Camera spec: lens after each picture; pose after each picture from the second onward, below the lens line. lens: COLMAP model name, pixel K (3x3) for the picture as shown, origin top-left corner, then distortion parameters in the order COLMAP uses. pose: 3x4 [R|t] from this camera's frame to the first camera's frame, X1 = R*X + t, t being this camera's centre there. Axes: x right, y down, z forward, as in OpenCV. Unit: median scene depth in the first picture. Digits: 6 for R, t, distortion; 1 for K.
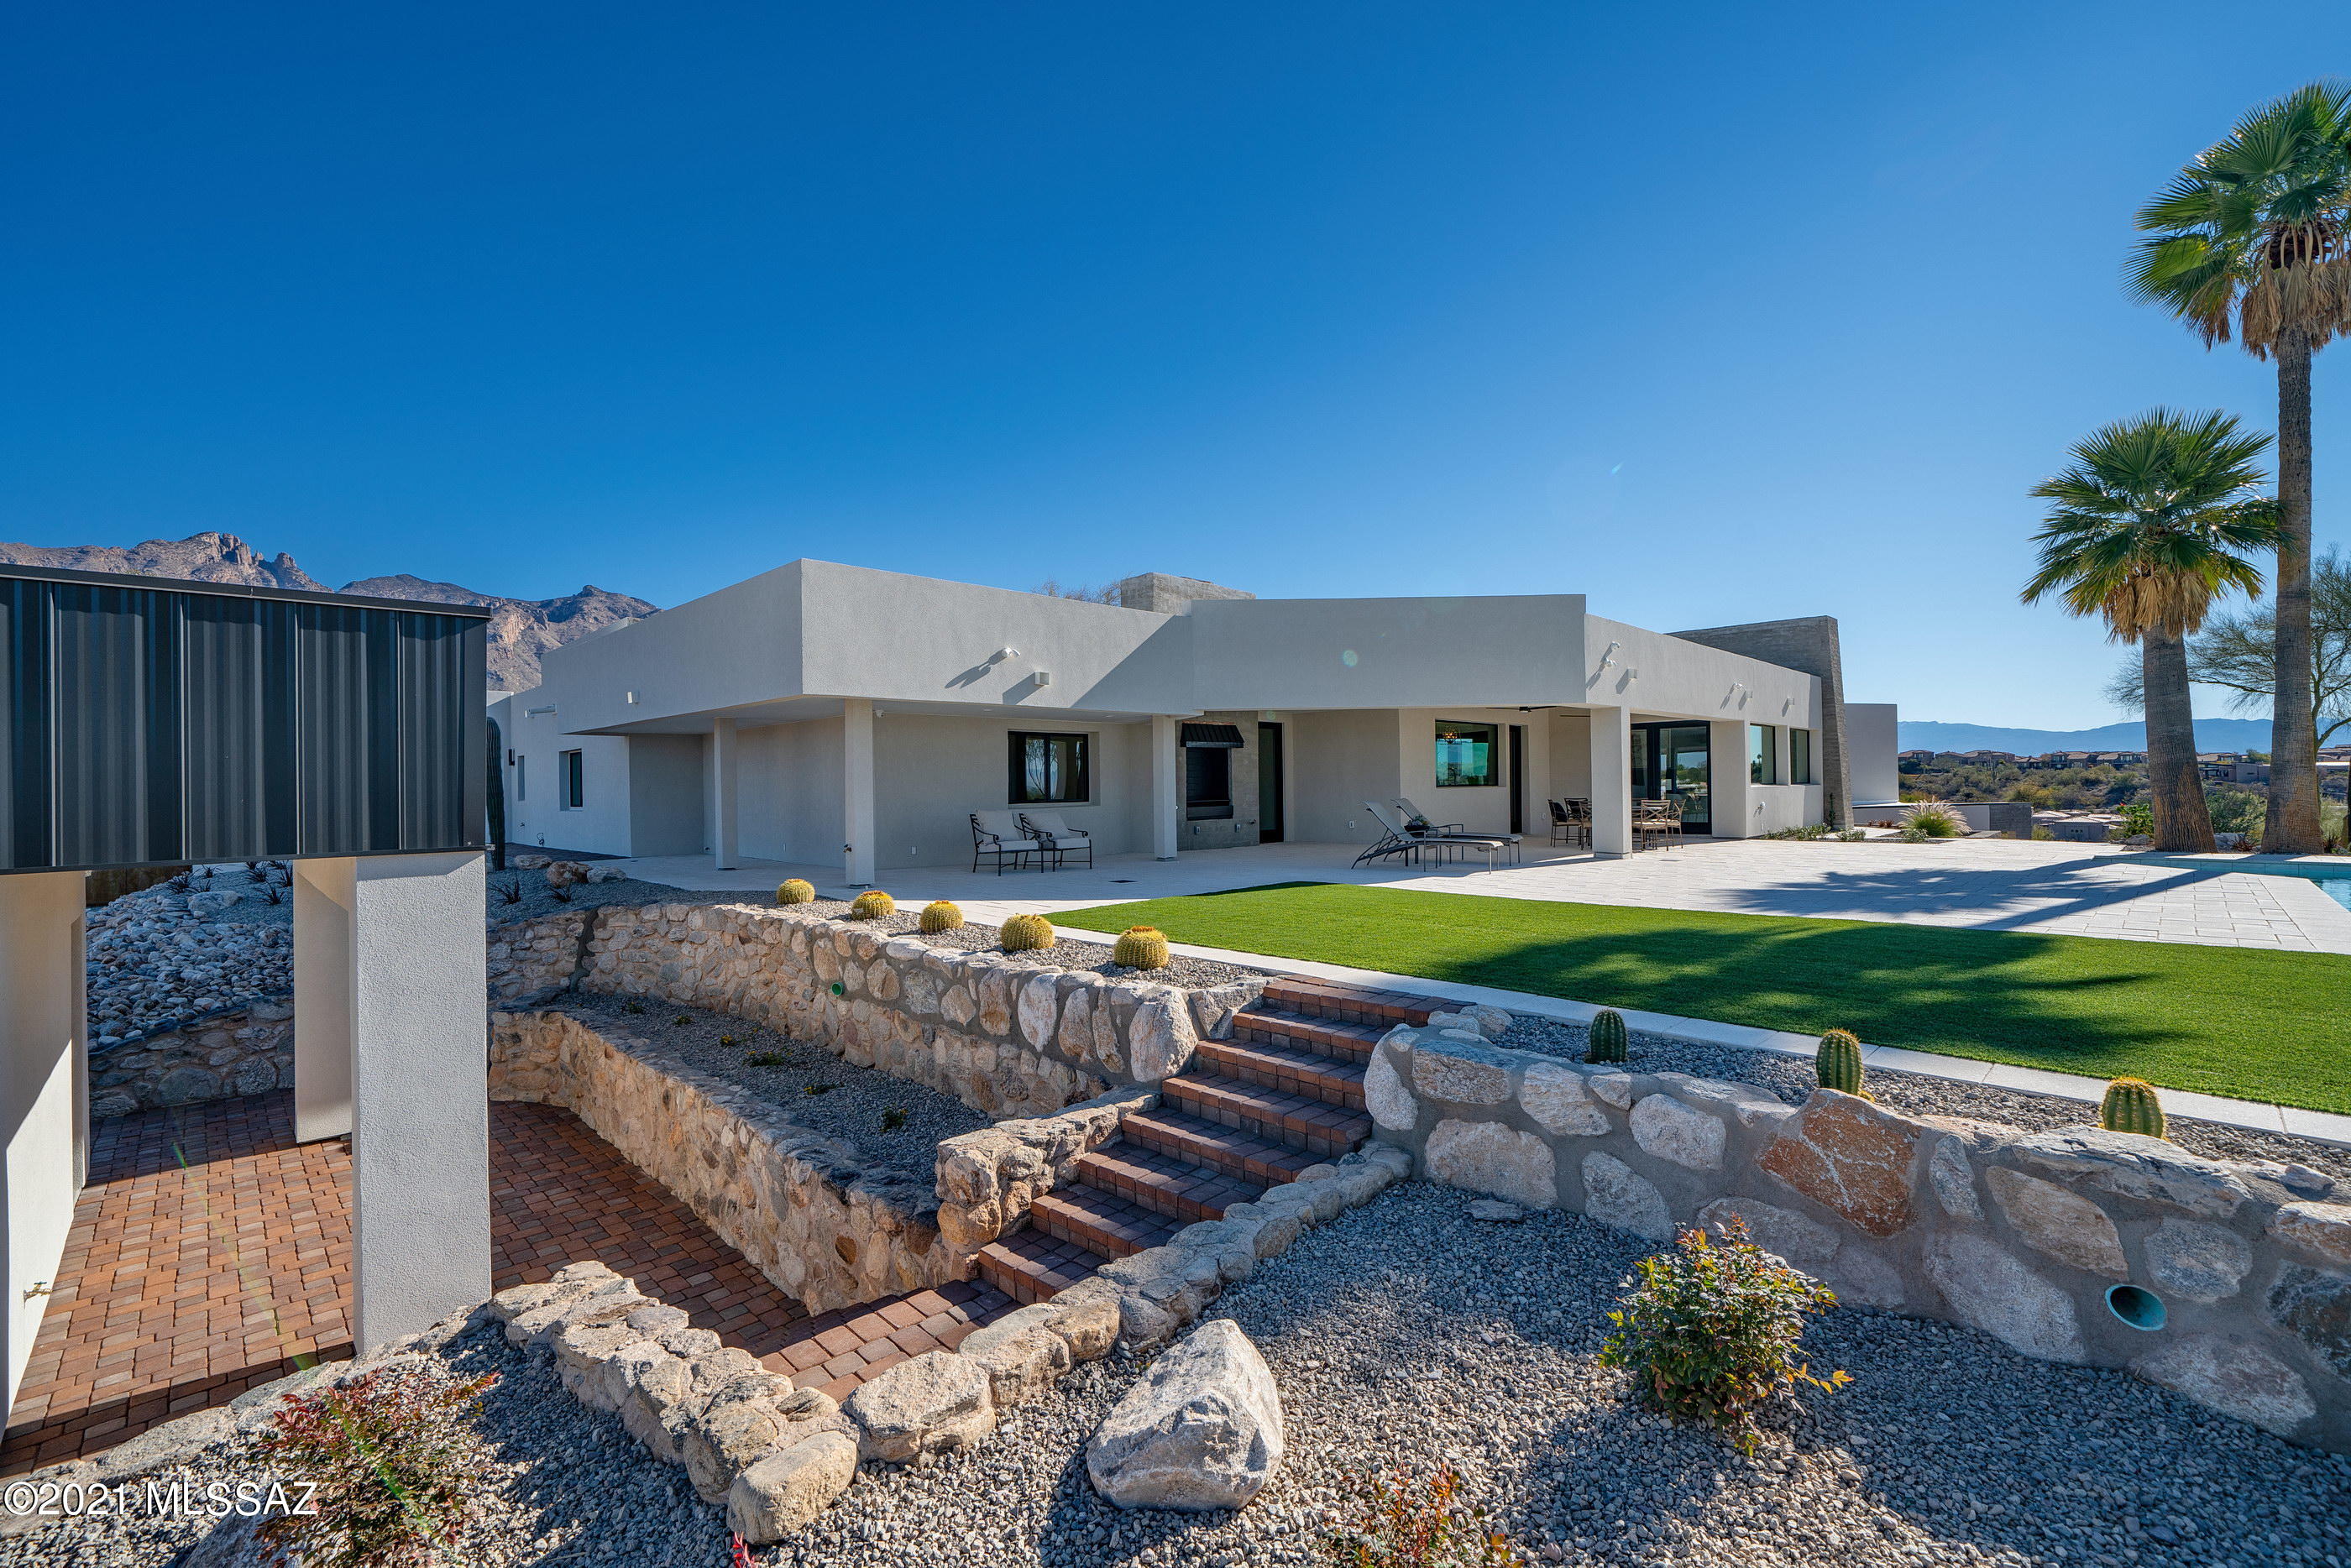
lens RADIAL K [[991.2, 0, 1175.5], [0, 991.2, 784.0], [0, 0, 1]] dist [-0.003185, 0.000654]
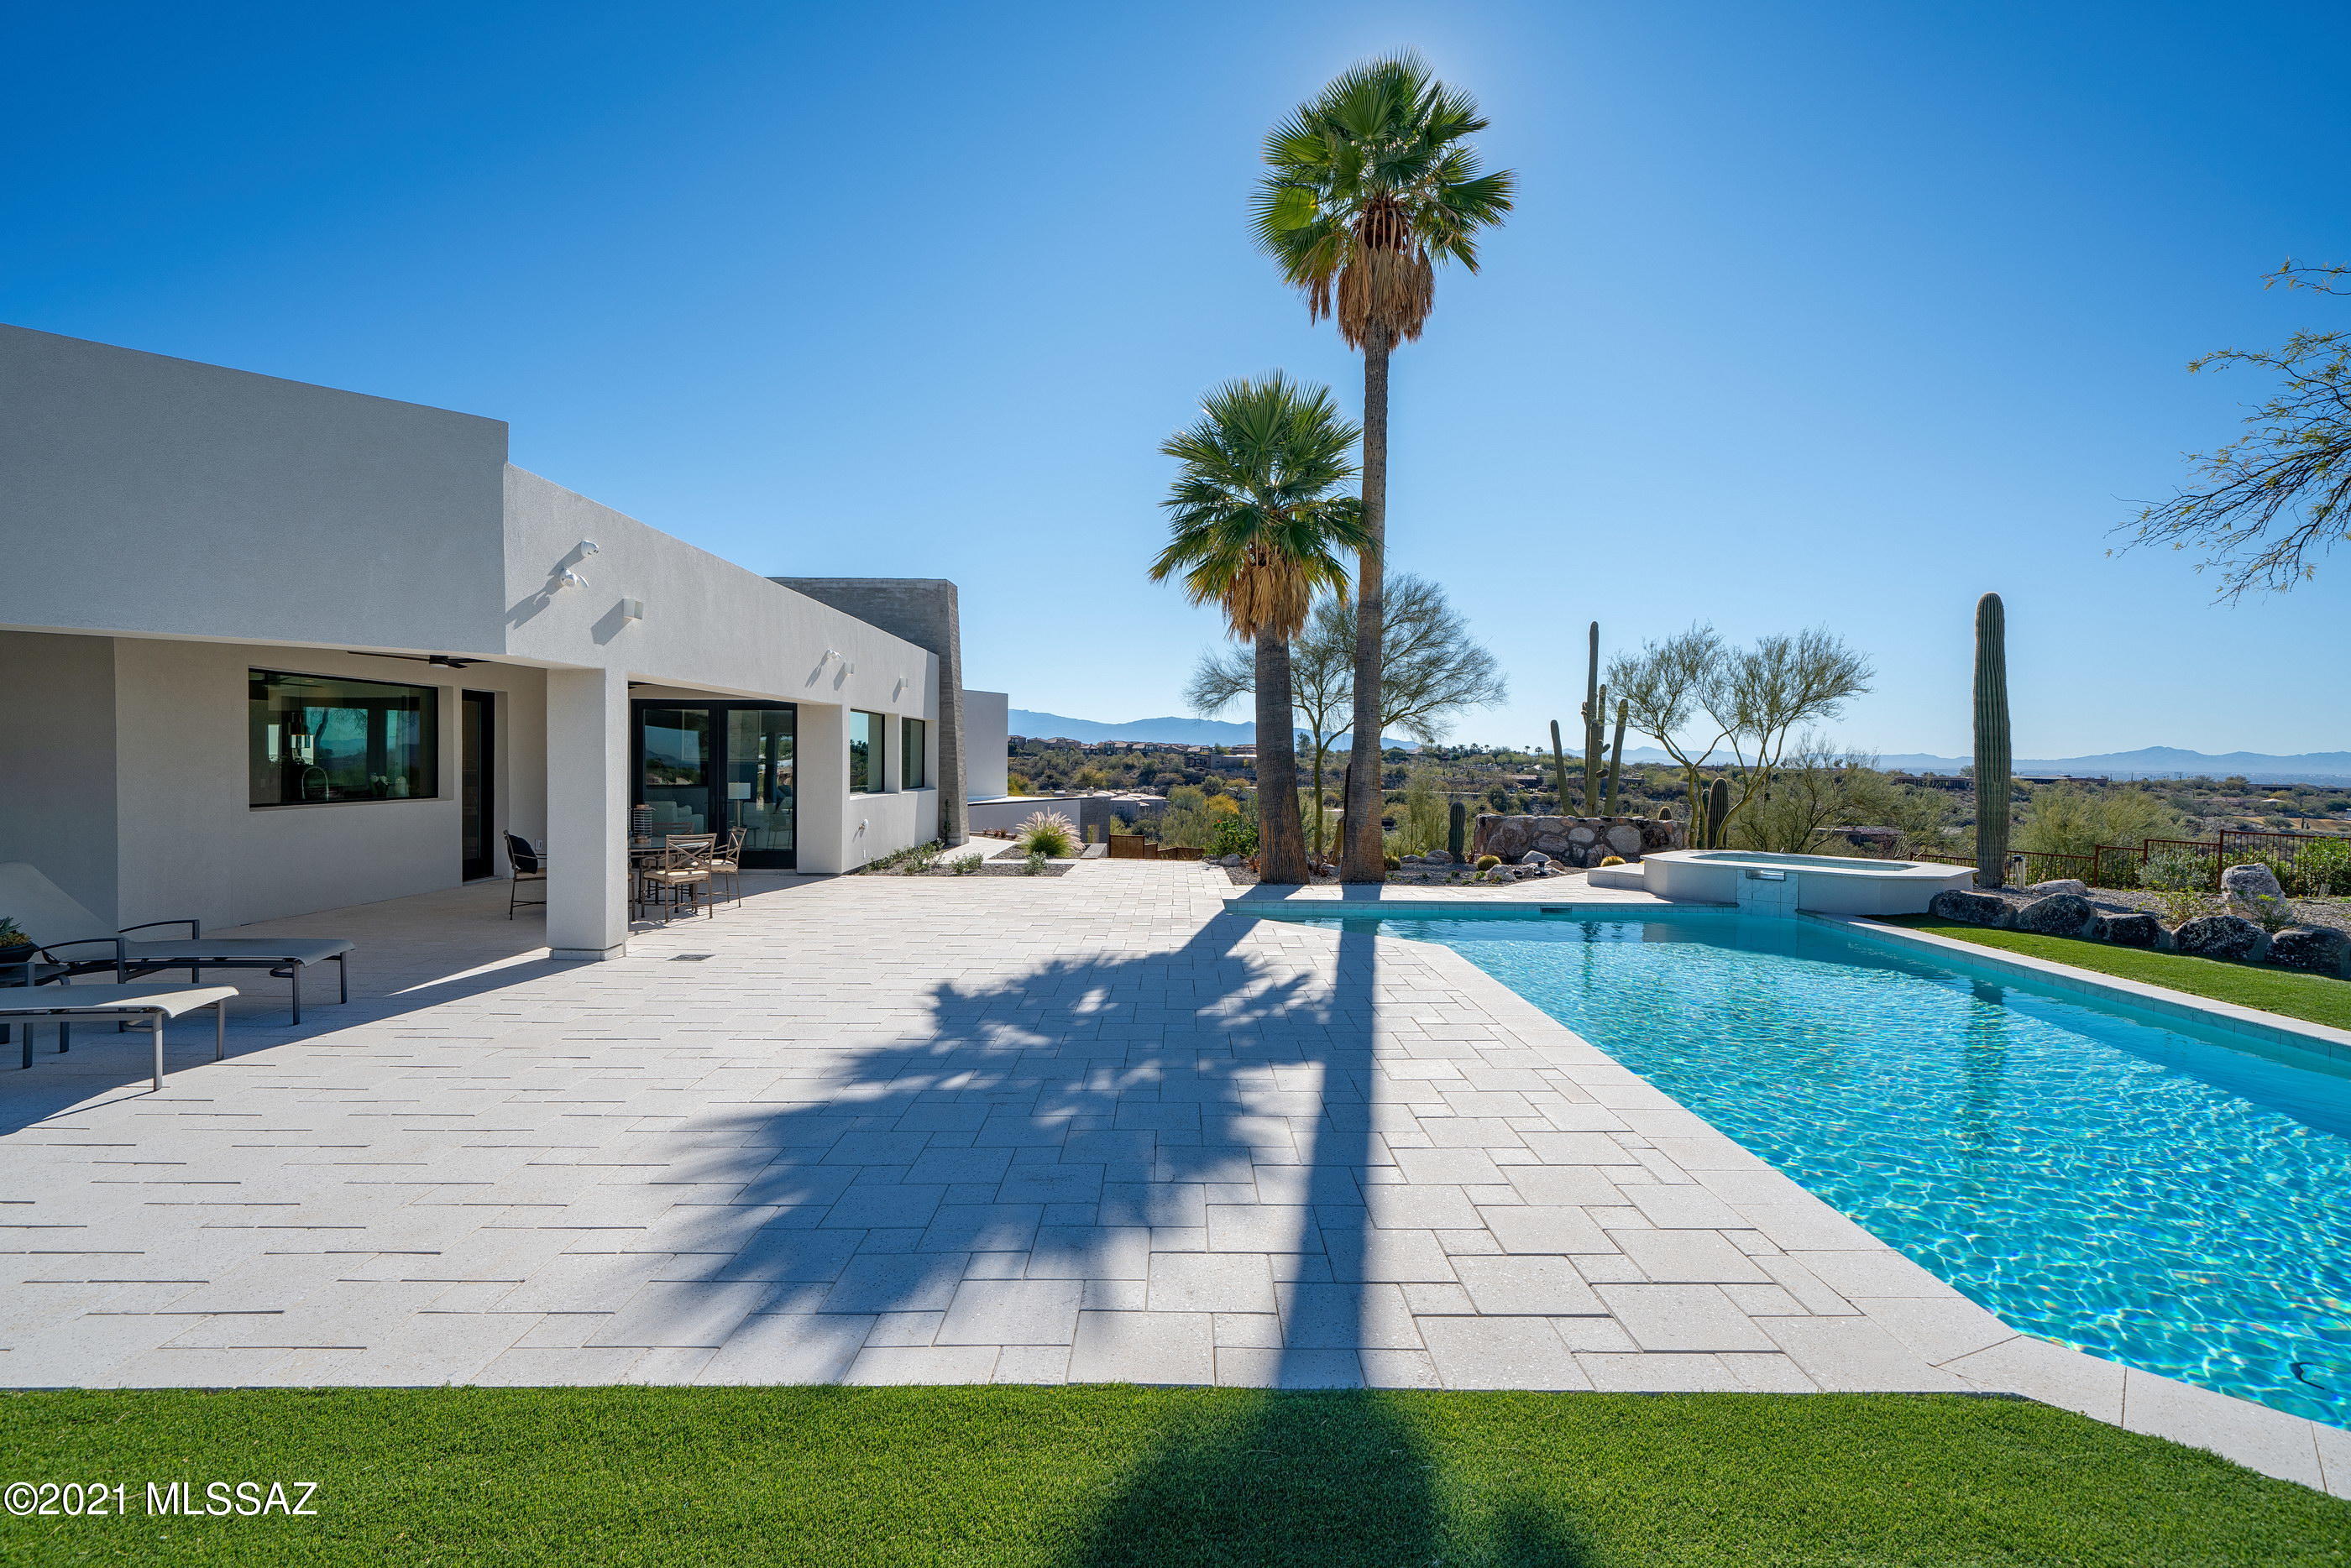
lens RADIAL K [[1088.2, 0, 1164.8], [0, 1088.2, 774.3], [0, 0, 1]] dist [-0.000299, -0.000216]
pose [[0.709399, 0.009768, 0.704739, 0.243338], [-0.019691, 0.999788, 0.005964, -0.030494], [-0.704532, -0.018108, 0.709441, 0.366516]]
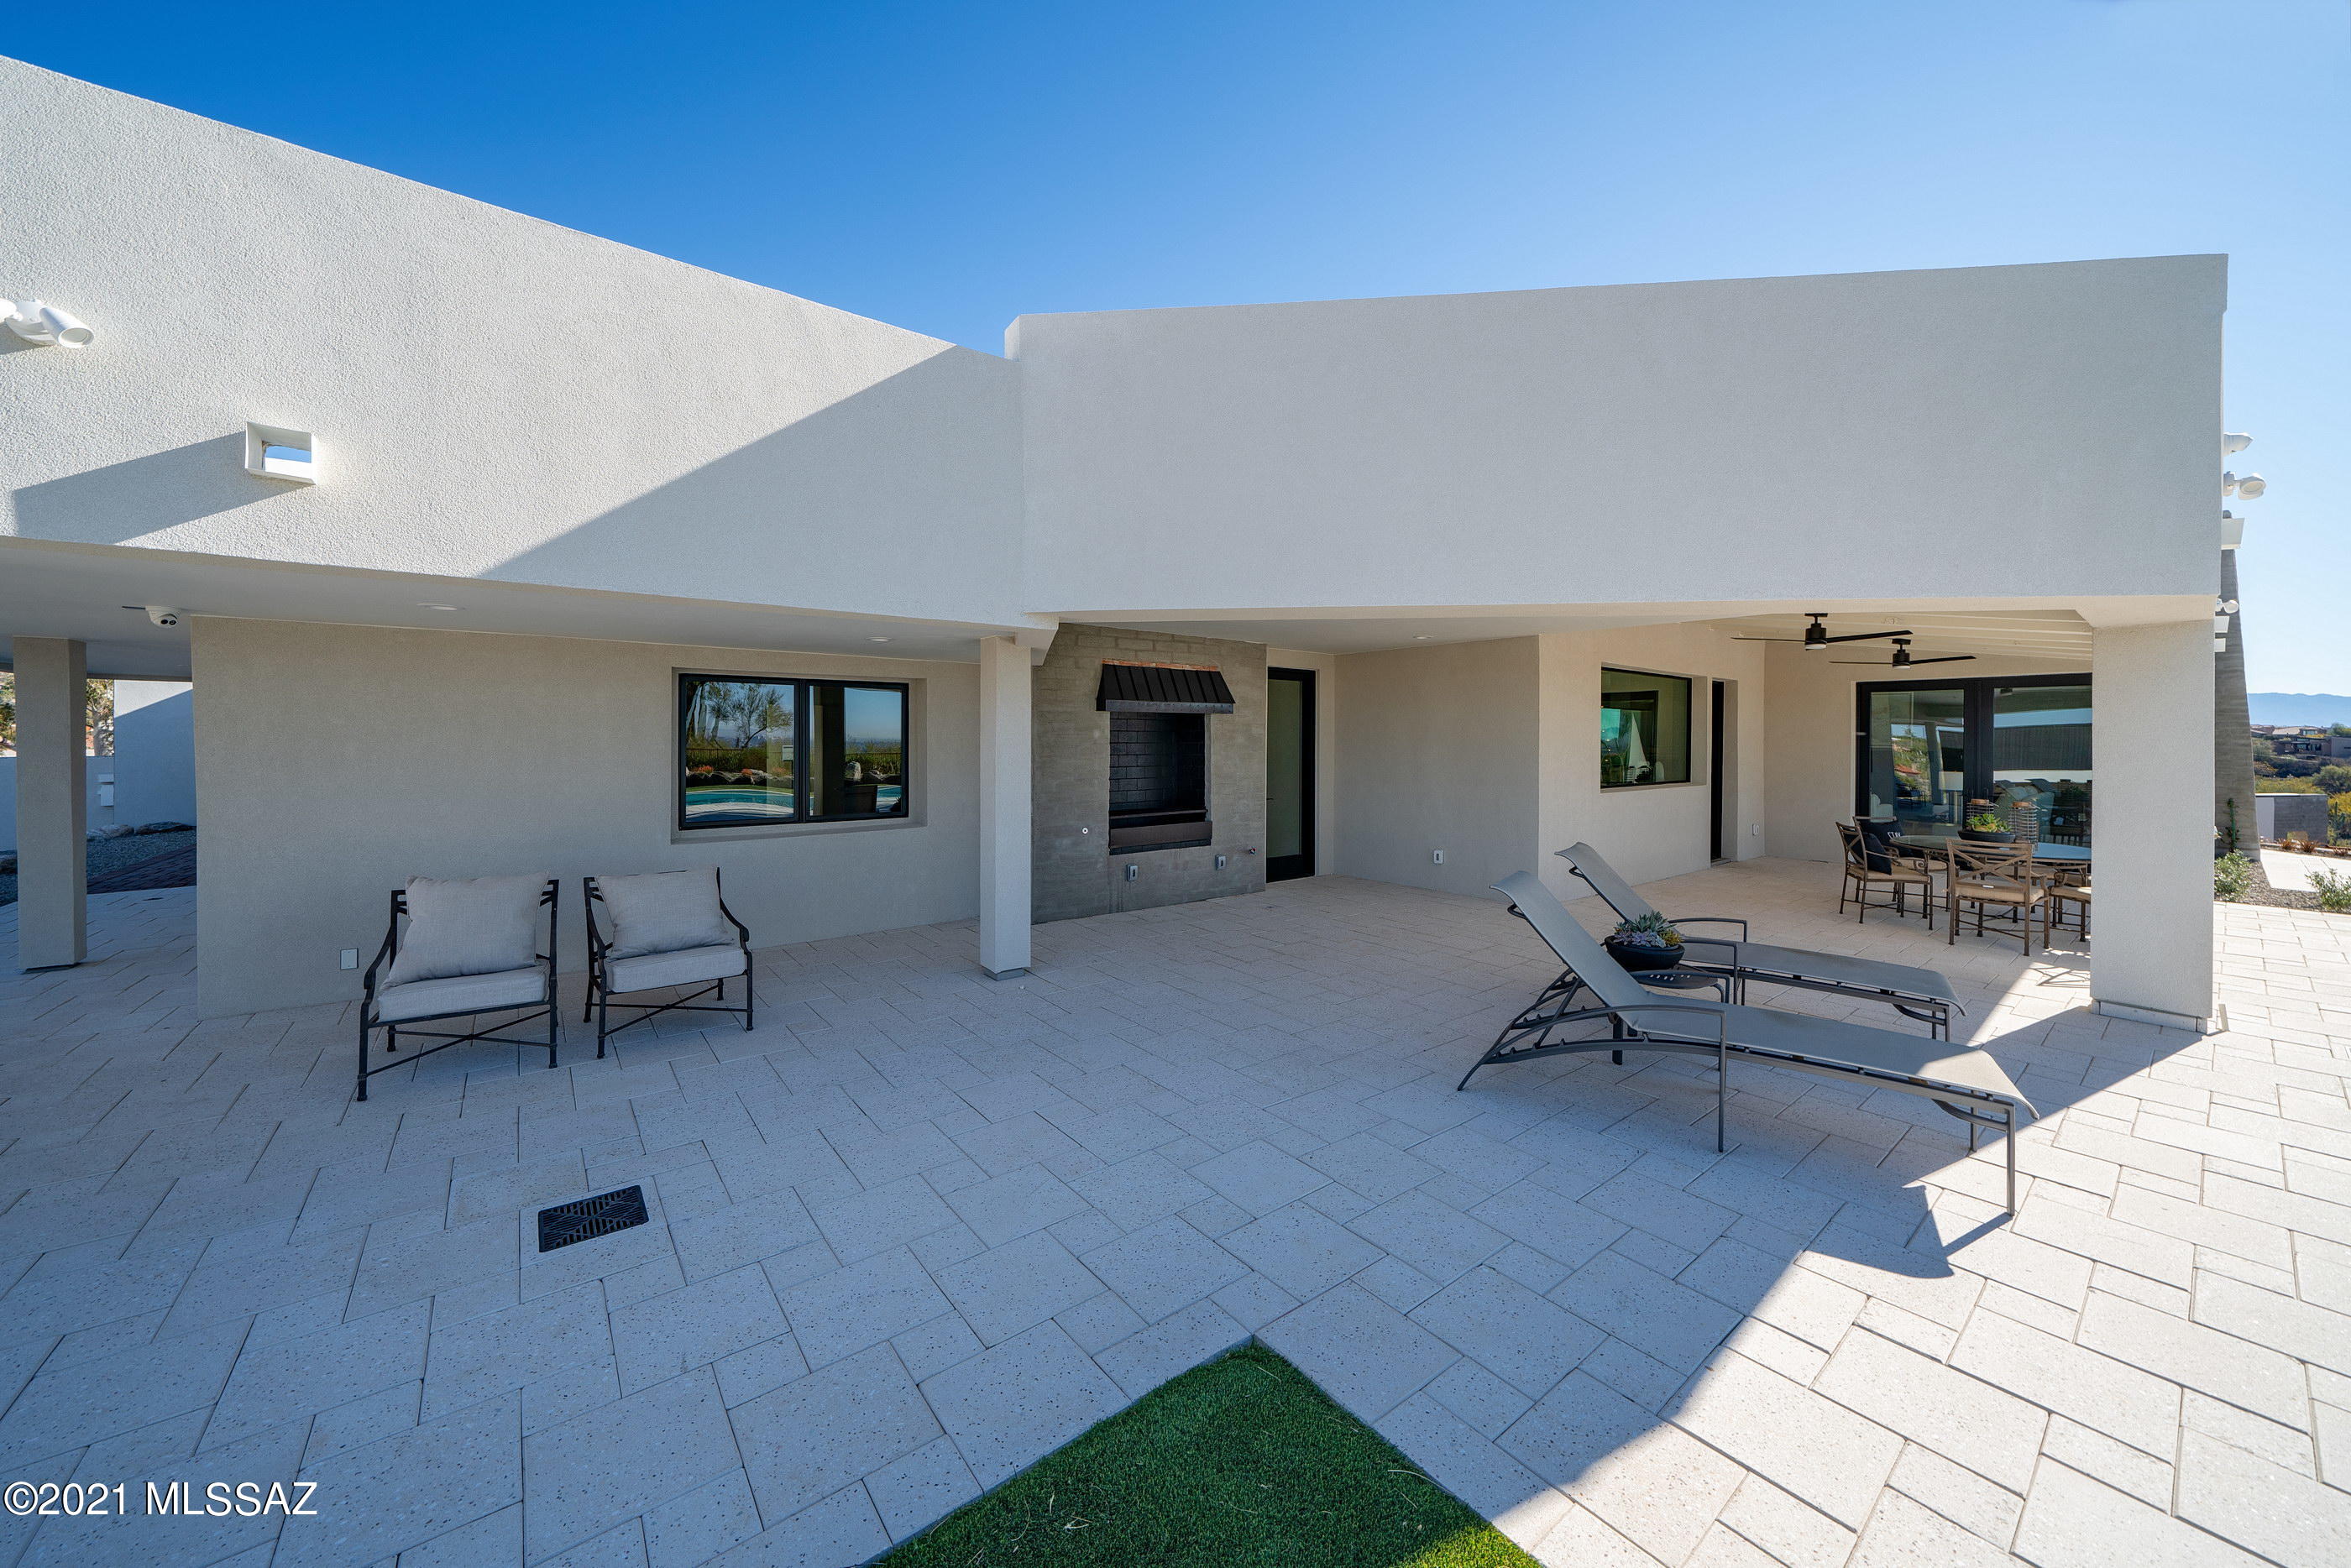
lens RADIAL K [[842.1, 0, 1175.5], [0, 842.1, 784.0], [0, 0, 1]] dist [-0.000946, -0.000076]
pose [[0.994073, 0.024383, -0.105942, 0.097702], [-0.018330, 0.998164, 0.057731, -0.027820], [0.107155, -0.055447, 0.992695, 0.622272]]
